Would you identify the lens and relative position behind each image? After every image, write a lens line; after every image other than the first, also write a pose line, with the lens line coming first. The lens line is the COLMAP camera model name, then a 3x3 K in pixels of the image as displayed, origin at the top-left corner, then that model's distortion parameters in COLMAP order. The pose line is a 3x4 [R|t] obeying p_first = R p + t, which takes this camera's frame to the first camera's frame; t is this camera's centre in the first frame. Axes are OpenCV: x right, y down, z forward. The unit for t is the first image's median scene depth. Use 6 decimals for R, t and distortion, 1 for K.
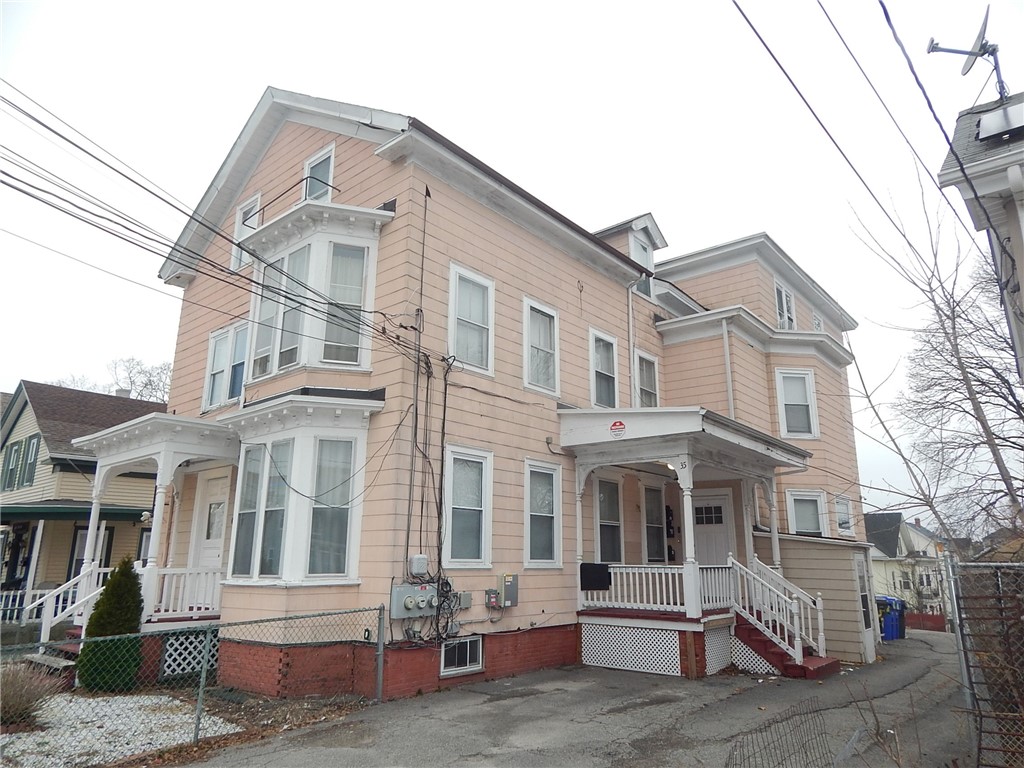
lens RADIAL K [[683.6, 0, 515.6], [0, 683.6, 379.3], [0, 0, 1]] dist [0.004305, -0.000176]
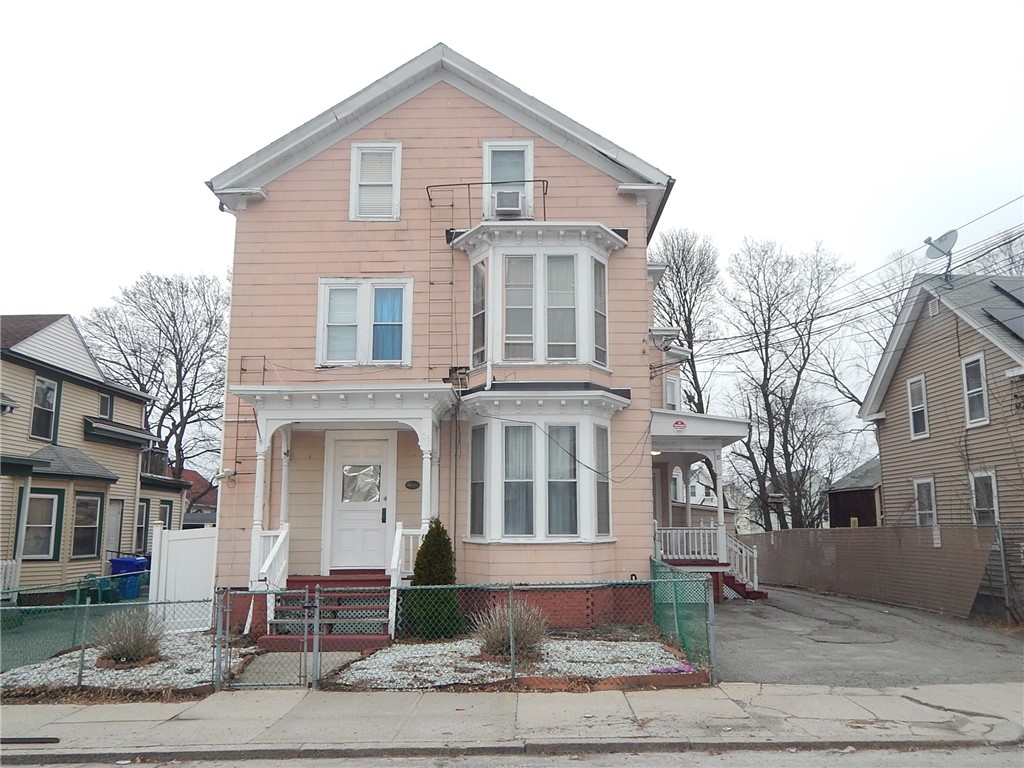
lens RADIAL K [[834.4, 0, 515.1], [0, 834.4, 388.9], [0, 0, 1]] dist [0.030175, 0.010049]
pose [[0.774358, 0.103452, 0.624234, -1.215771], [-0.163747, 0.985700, 0.039770, -0.013167], [-0.611193, -0.133012, 0.780225, -0.064311]]
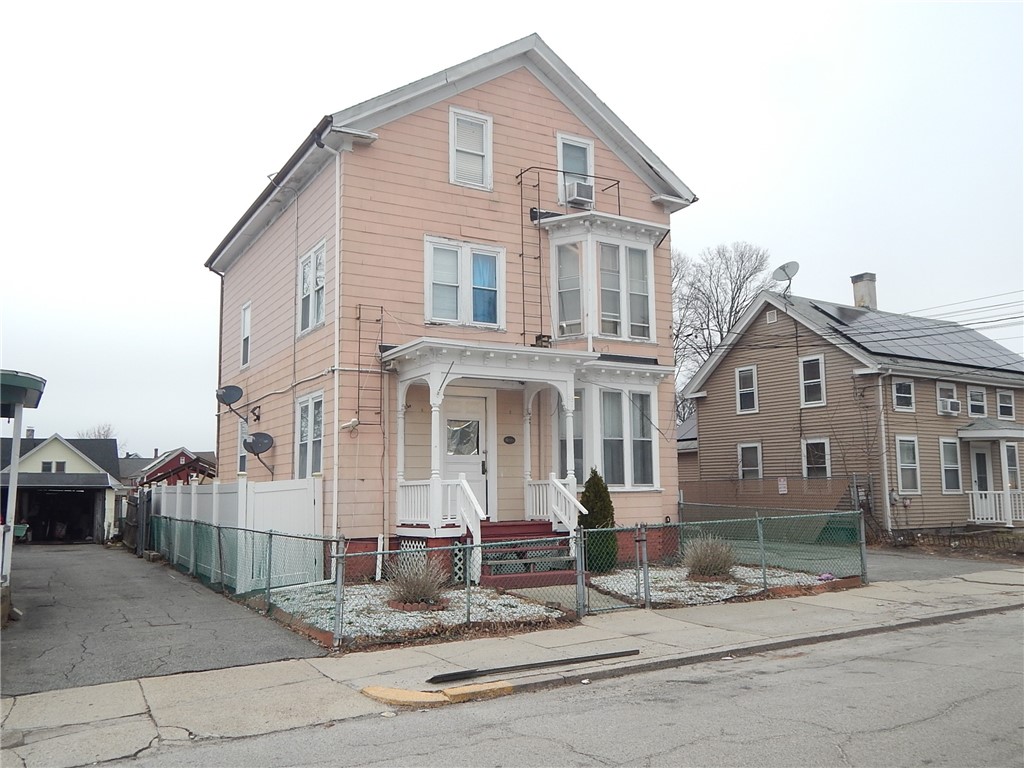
lens RADIAL K [[834.4, 0, 521.8], [0, 834.4, 382.6], [0, 0, 1]] dist [0.030175, 0.010049]
pose [[0.334662, 0.113581, 0.935468, -1.947070], [-0.238791, 0.970530, -0.032411, 0.186546], [-0.911581, -0.212535, 0.351921, 0.626120]]
